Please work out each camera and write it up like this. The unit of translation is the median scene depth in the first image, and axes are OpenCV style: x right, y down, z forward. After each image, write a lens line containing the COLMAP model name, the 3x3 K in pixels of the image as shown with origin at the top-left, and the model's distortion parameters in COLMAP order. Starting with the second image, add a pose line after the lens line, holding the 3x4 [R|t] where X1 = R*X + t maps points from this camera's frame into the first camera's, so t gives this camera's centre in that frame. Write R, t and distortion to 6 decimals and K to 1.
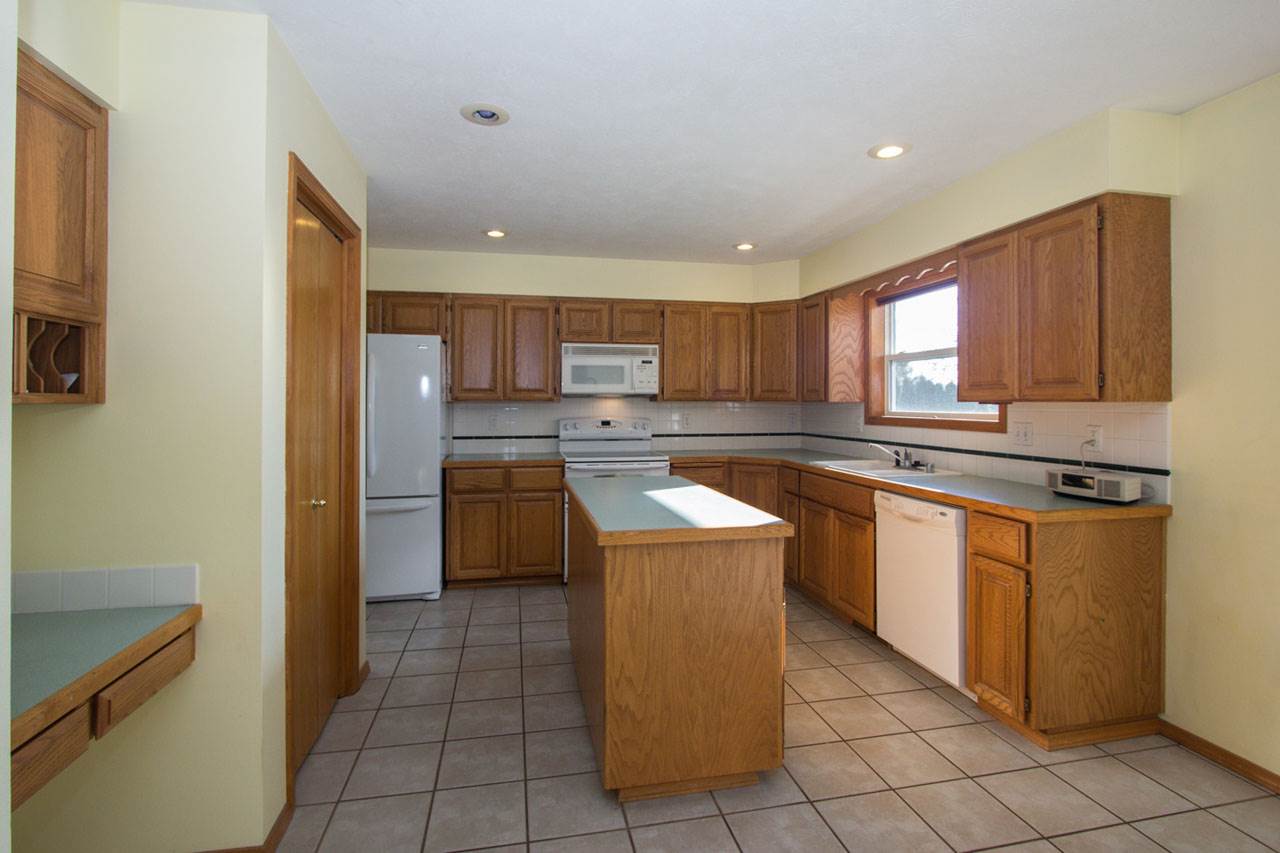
lens RADIAL K [[595.1, 0, 632.2], [0, 595.1, 412.9], [0, 0, 1]] dist [-0.015435, 0.000054]
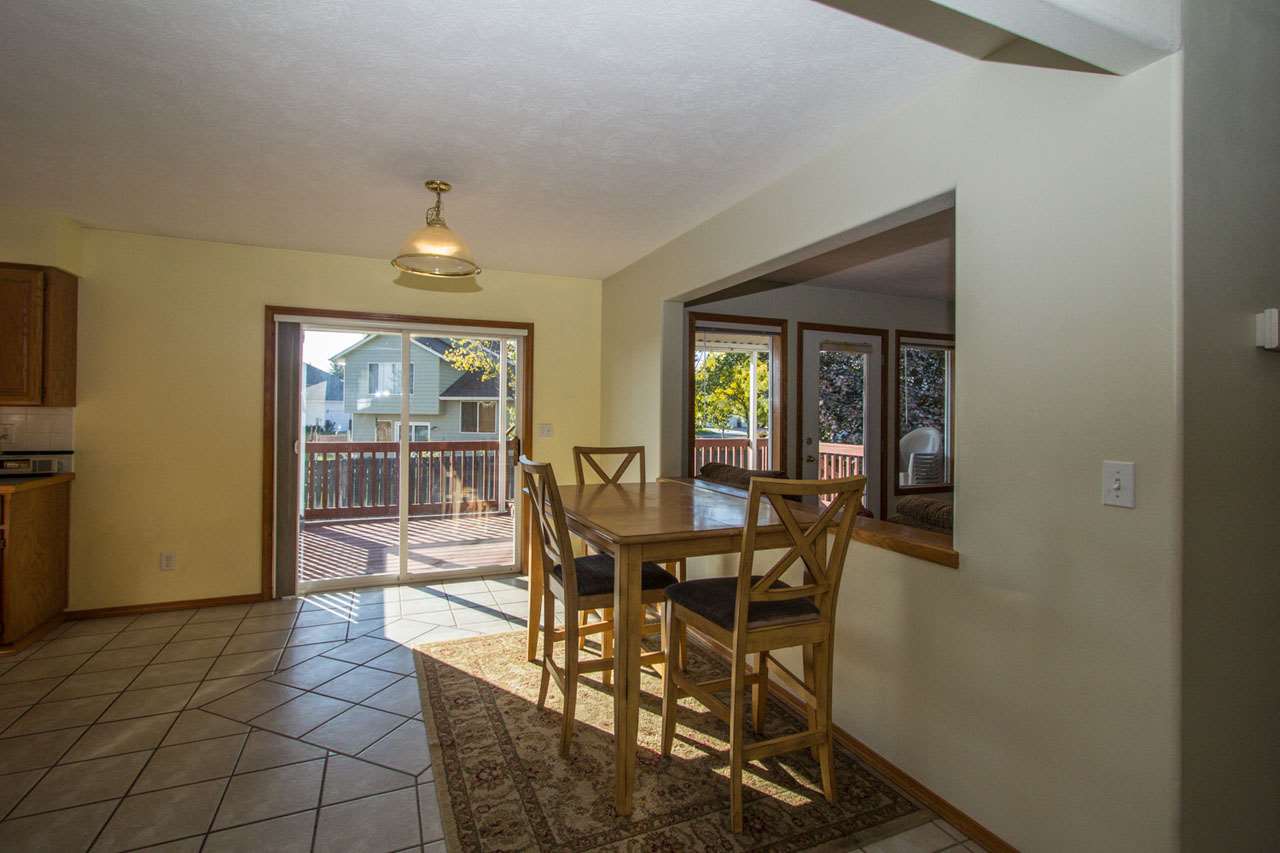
lens RADIAL K [[595.1, 0, 632.2], [0, 595.1, 412.9], [0, 0, 1]] dist [-0.015435, 0.000054]
pose [[-0.204186, 0.005814, 0.978915, -0.939775], [-0.012978, 0.999878, -0.008646, -0.009658], [-0.978846, -0.014470, -0.204086, -0.146407]]
